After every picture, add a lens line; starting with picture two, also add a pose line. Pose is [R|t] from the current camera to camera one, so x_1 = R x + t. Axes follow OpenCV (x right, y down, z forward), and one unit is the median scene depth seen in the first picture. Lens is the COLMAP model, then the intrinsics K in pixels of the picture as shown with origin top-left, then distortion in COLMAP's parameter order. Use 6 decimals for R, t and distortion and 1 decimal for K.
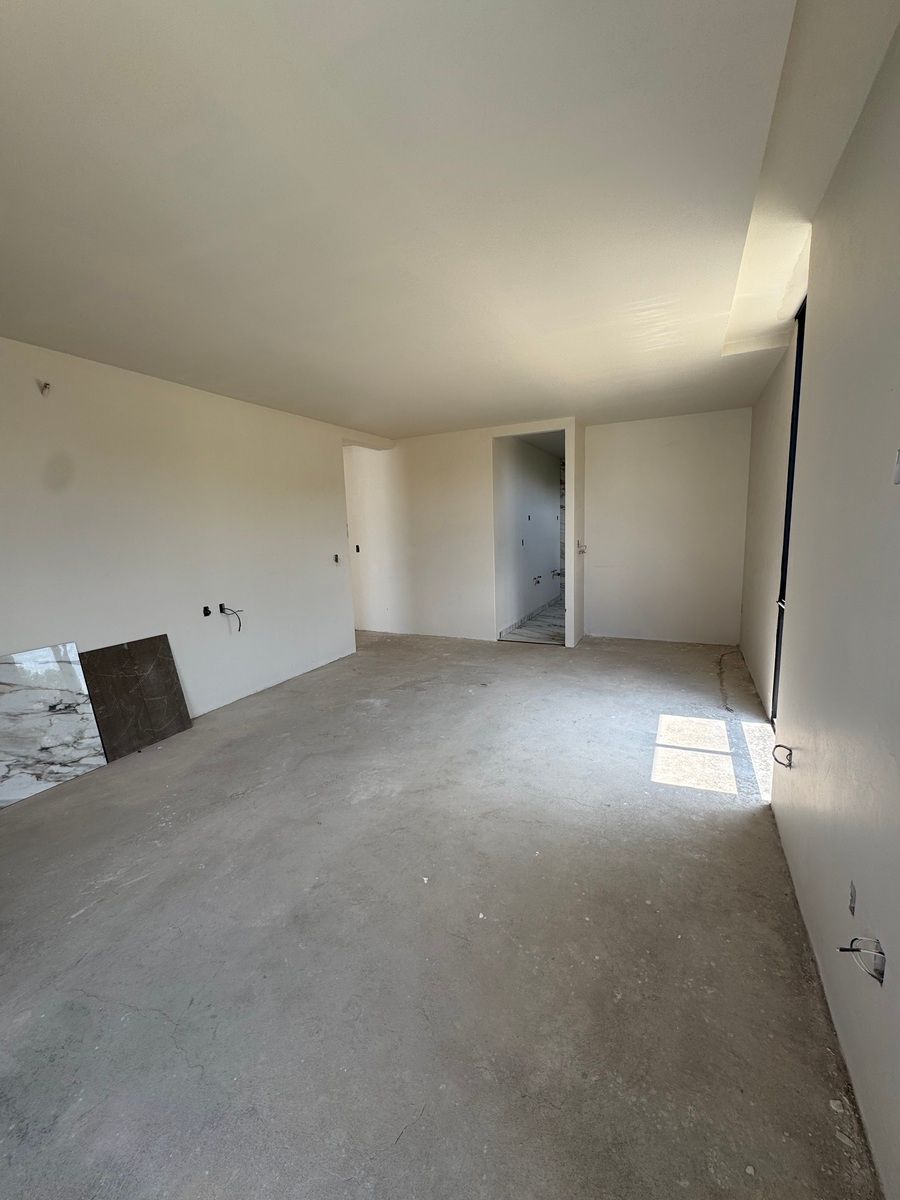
lens RADIAL K [[479.2, 0, 451.5], [0, 479.2, 600.5], [0, 0, 1]] dist [0.001452, 0.000062]
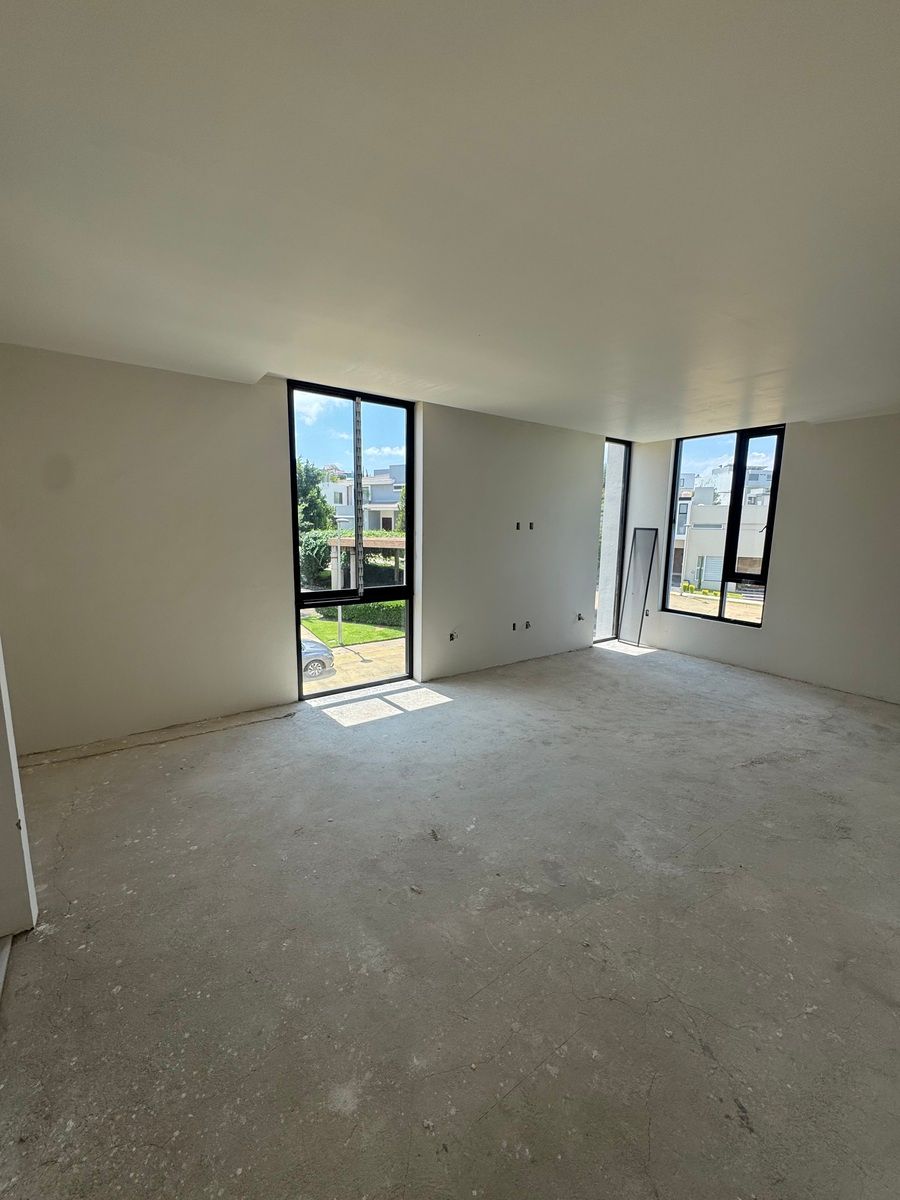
lens RADIAL K [[479.2, 0, 450.2], [0, 479.2, 600.4], [0, 0, 1]] dist [0.001452, 0.000062]
pose [[-0.876606, -0.054188, 0.478149, -0.290021], [0.087382, 0.959195, 0.268904, -0.338466], [-0.473209, 0.277504, -0.836101, 2.038459]]
